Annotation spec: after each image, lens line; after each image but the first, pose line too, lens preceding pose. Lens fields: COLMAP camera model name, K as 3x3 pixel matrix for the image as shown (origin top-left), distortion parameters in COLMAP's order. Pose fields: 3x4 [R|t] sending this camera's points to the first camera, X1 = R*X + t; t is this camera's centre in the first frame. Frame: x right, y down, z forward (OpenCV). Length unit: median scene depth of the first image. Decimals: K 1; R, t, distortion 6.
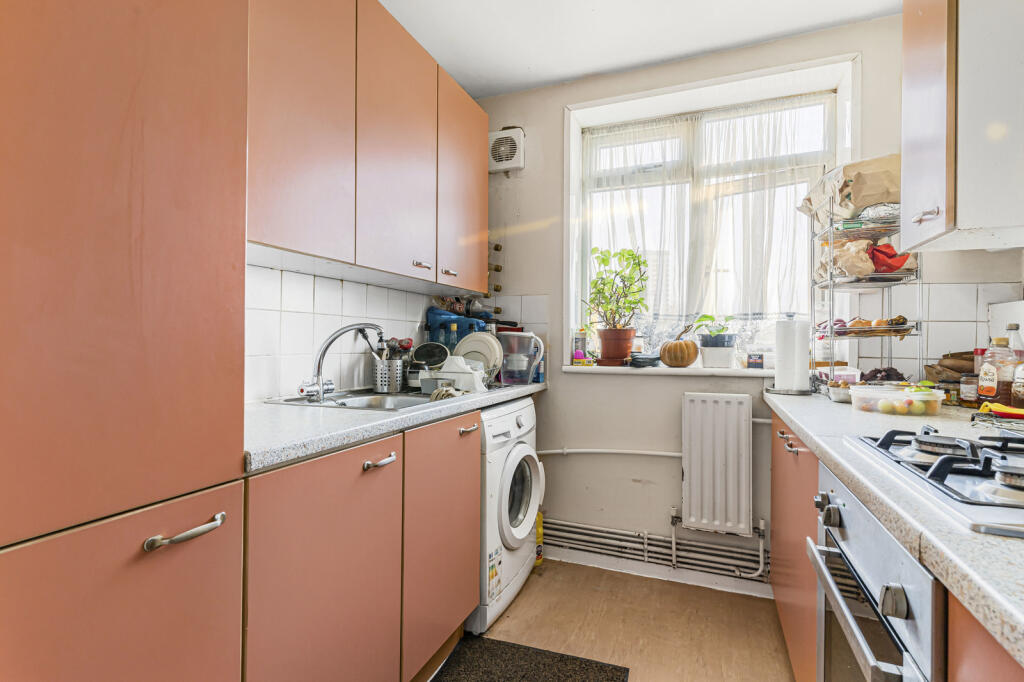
lens RADIAL K [[496.9, 0, 508.4], [0, 496.9, 341.0], [0, 0, 1]] dist [0.005489, -0.000415]
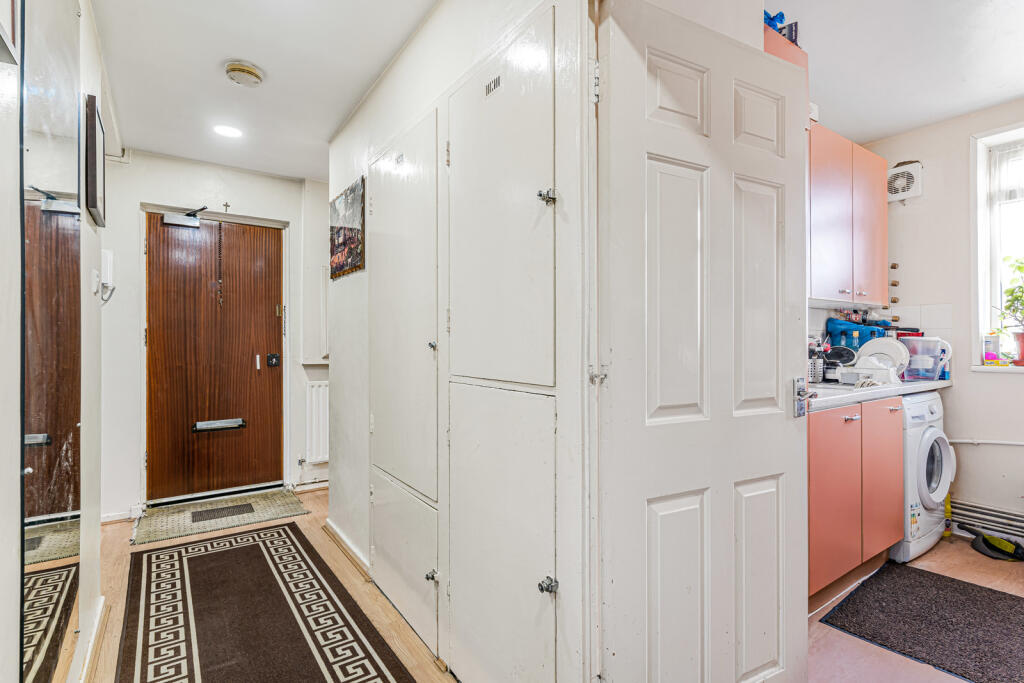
lens RADIAL K [[496.9, 0, 509.6], [0, 496.9, 341.9], [0, 0, 1]] dist [0.005489, -0.000415]
pose [[0.838175, -0.013642, -0.545231, -0.174728], [0.012165, 0.999906, -0.006317, -0.011640], [0.545266, -0.001338, 0.838262, -0.607219]]
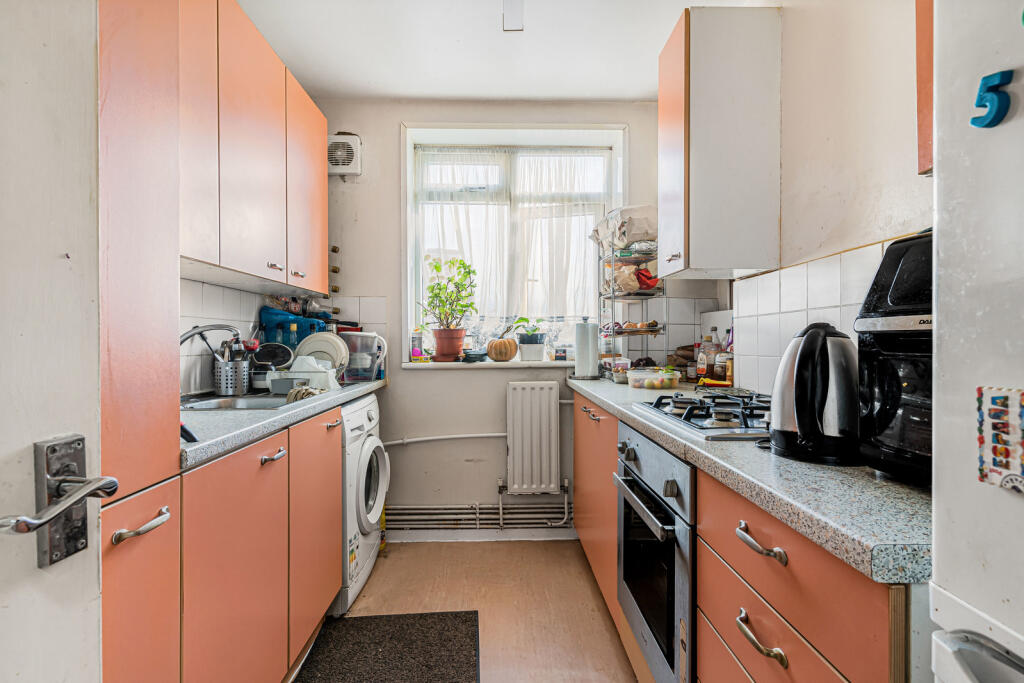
lens RADIAL K [[496.9, 0, 515.2], [0, 496.9, 343.7], [0, 0, 1]] dist [0.005489, -0.000415]
pose [[0.913212, -0.012342, 0.407299, -0.122772], [0.007922, 0.999890, 0.012538, -0.004542], [-0.407409, -0.008224, 0.913209, -0.105537]]
